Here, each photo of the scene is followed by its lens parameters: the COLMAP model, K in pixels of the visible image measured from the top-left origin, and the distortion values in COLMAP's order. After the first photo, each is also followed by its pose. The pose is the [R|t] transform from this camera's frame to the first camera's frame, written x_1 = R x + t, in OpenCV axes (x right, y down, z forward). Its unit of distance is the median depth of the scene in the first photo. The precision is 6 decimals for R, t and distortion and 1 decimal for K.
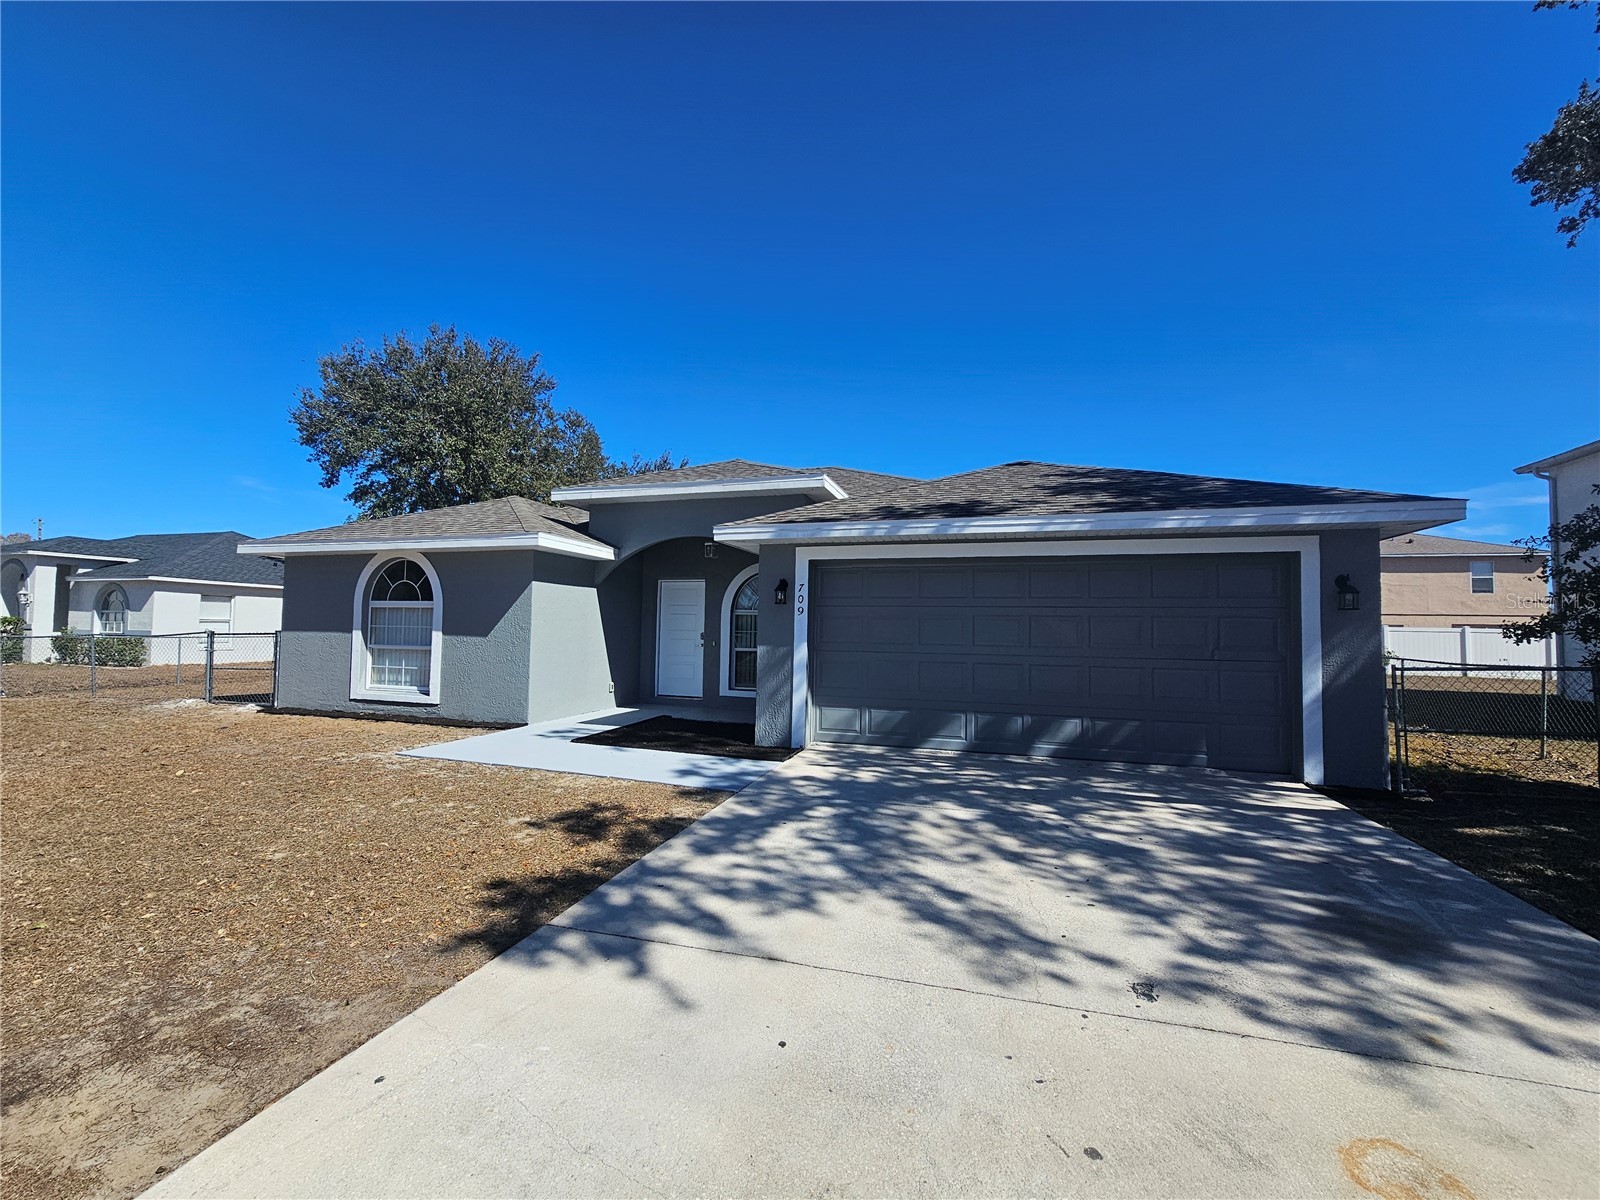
lens RADIAL K [[660.2, 0, 800.0], [0, 660.2, 600.0], [0, 0, 1]] dist [0.002230, -0.000185]
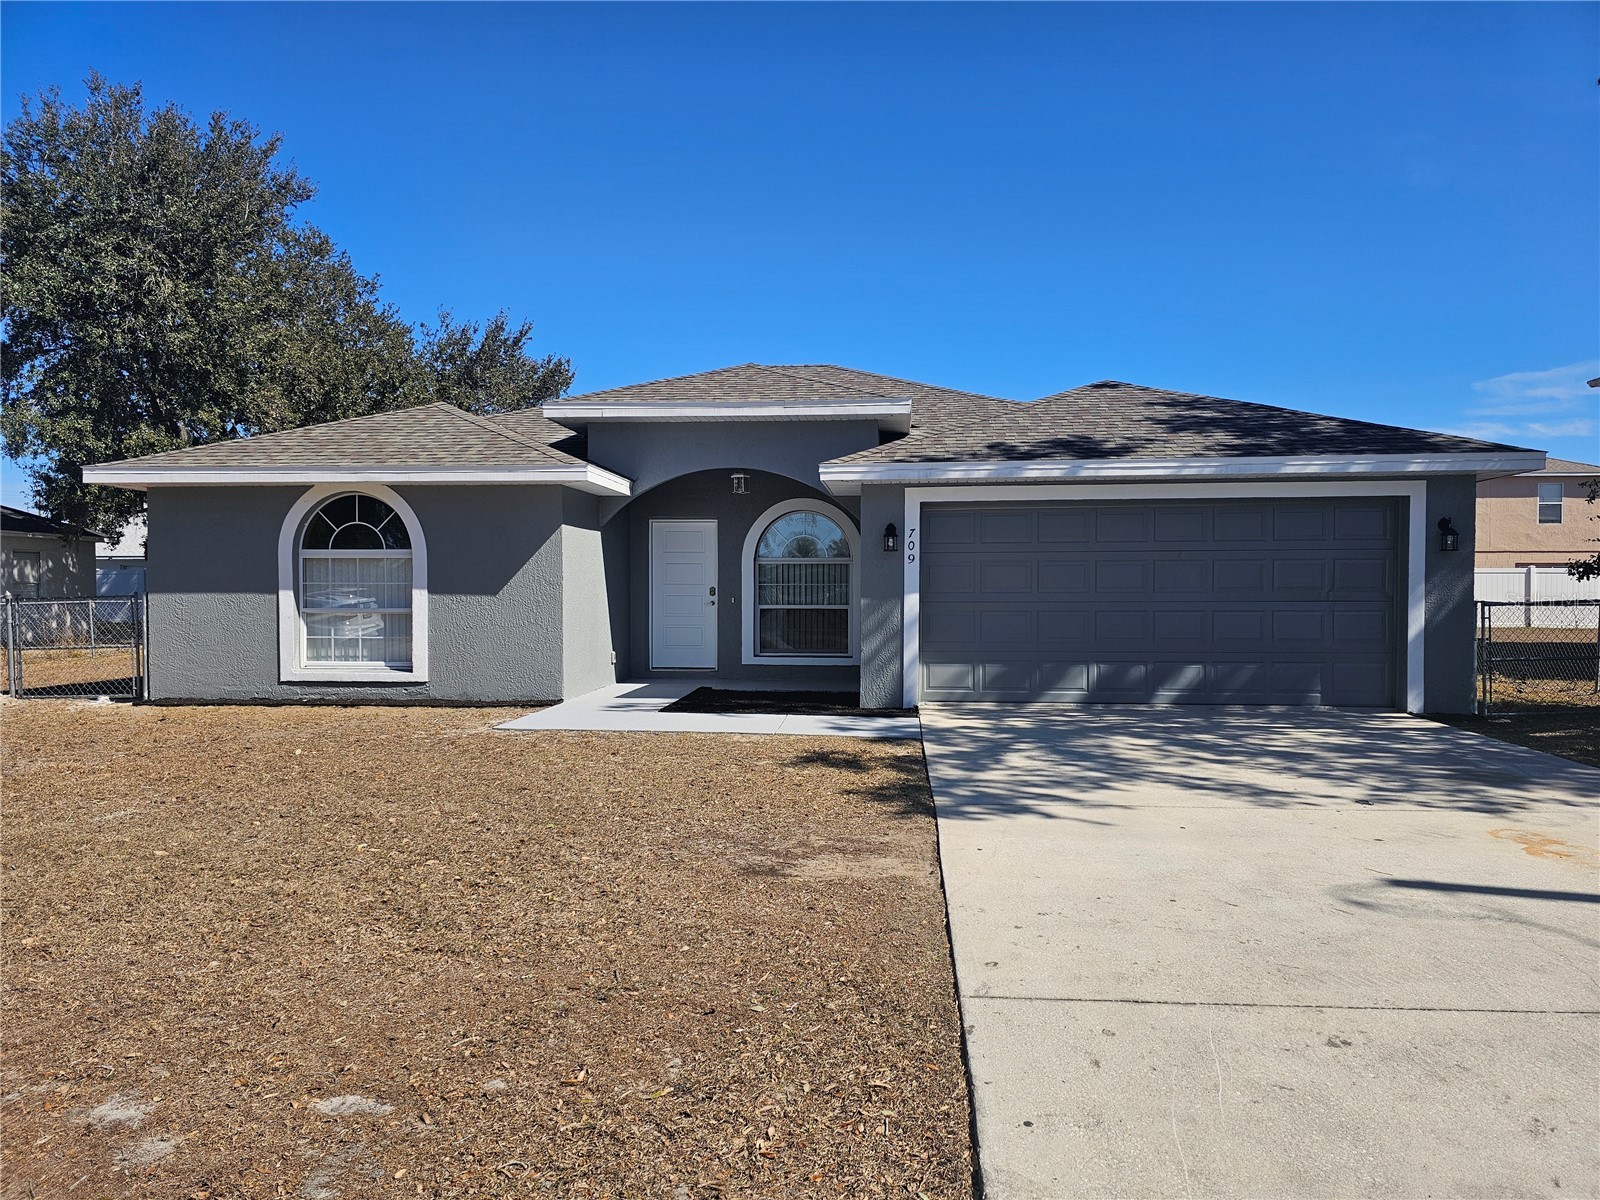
lens RADIAL K [[1117.5, 0, 799.6], [0, 1117.5, 611.1], [0, 0, 1]] dist [0.135398, -0.142841]
pose [[0.974219, -0.021471, 0.224579, -0.494112], [0.006306, 0.997664, 0.068024, -0.016968], [-0.225515, -0.064854, 0.972079, -0.465849]]
